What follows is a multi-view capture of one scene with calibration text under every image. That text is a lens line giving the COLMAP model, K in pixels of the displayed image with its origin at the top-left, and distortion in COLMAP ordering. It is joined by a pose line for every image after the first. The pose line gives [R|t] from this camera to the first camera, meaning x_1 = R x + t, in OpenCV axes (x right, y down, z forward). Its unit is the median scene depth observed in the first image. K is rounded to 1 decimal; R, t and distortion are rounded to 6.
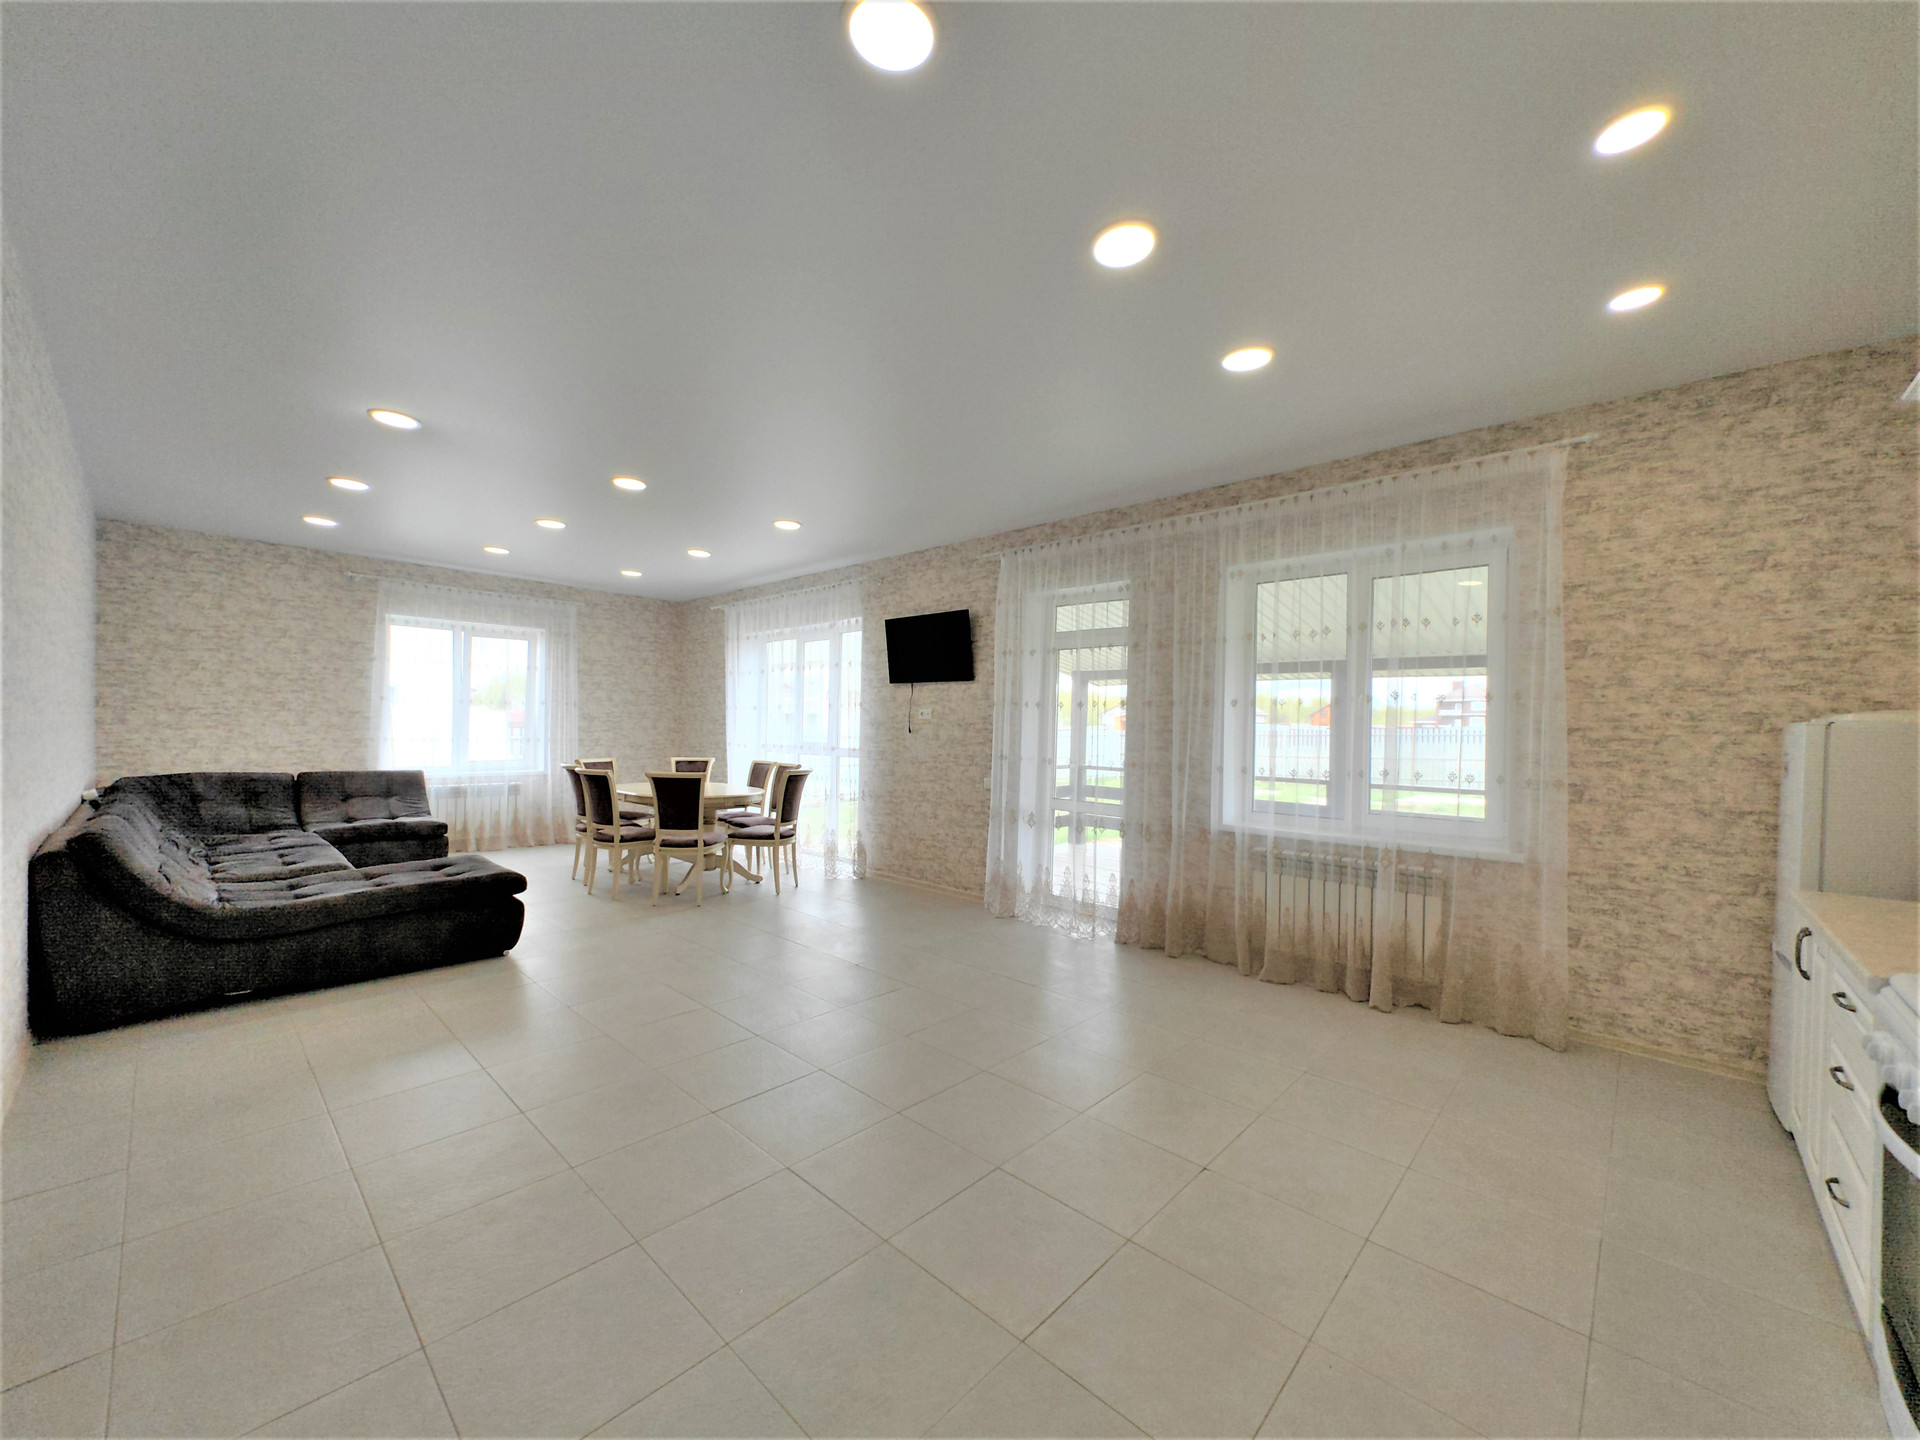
lens RADIAL K [[745.8, 0, 960.5], [0, 745.8, 728.1], [0, 0, 1]] dist [0.013675, -0.003406]
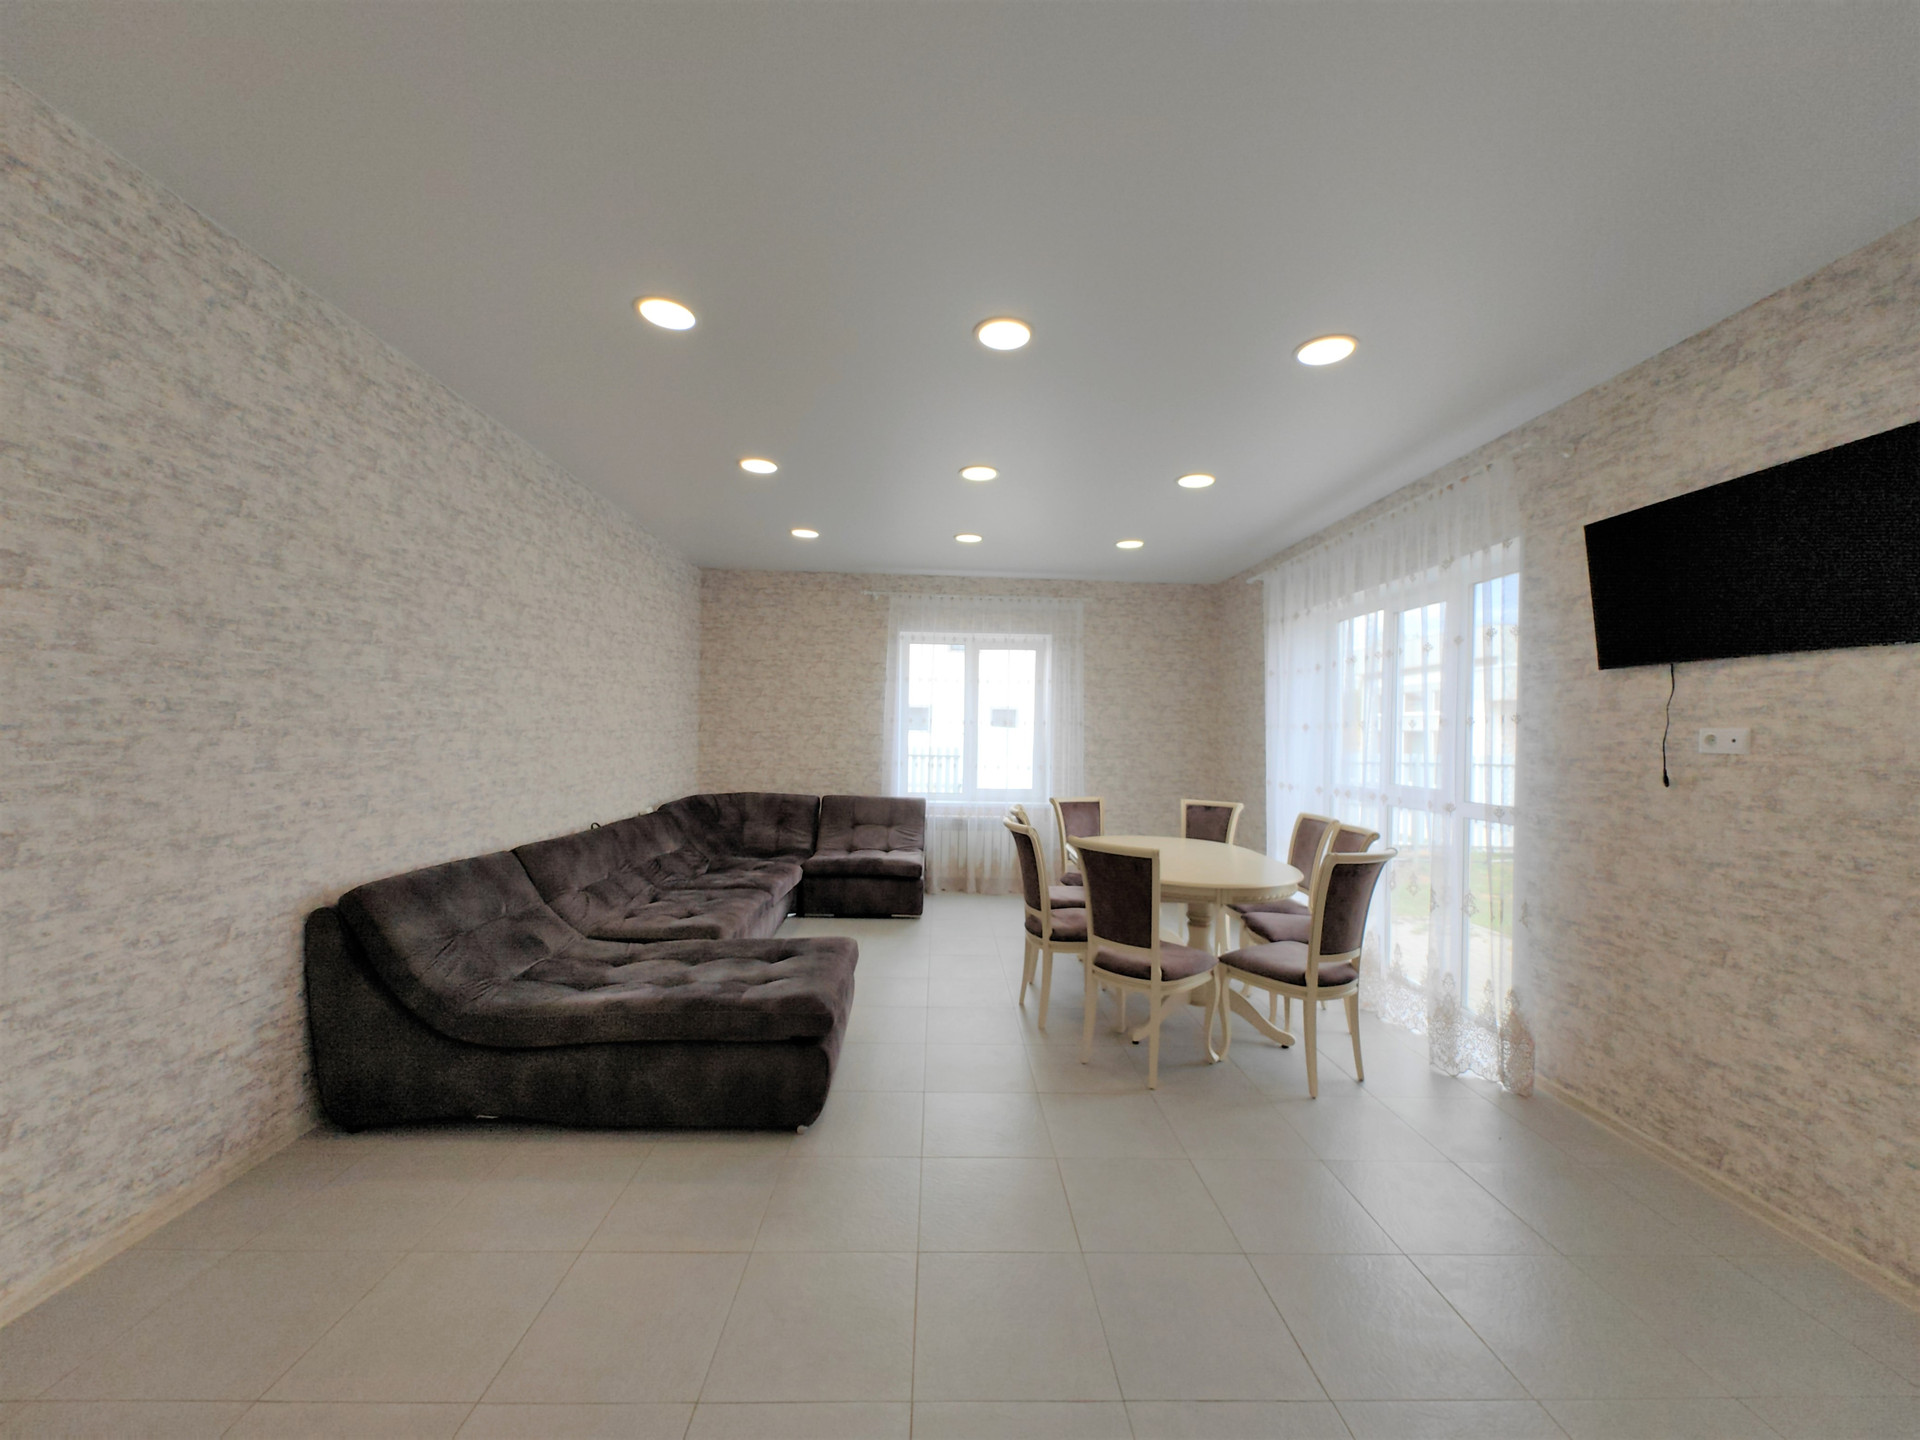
lens RADIAL K [[745.8, 0, 960.5], [0, 745.8, 728.1], [0, 0, 1]] dist [0.013675, -0.003406]
pose [[0.708520, -0.006866, -0.705657, -0.047100], [-0.009586, 0.999767, -0.019352, -0.012727], [0.705626, 0.020475, 0.708289, 0.405326]]
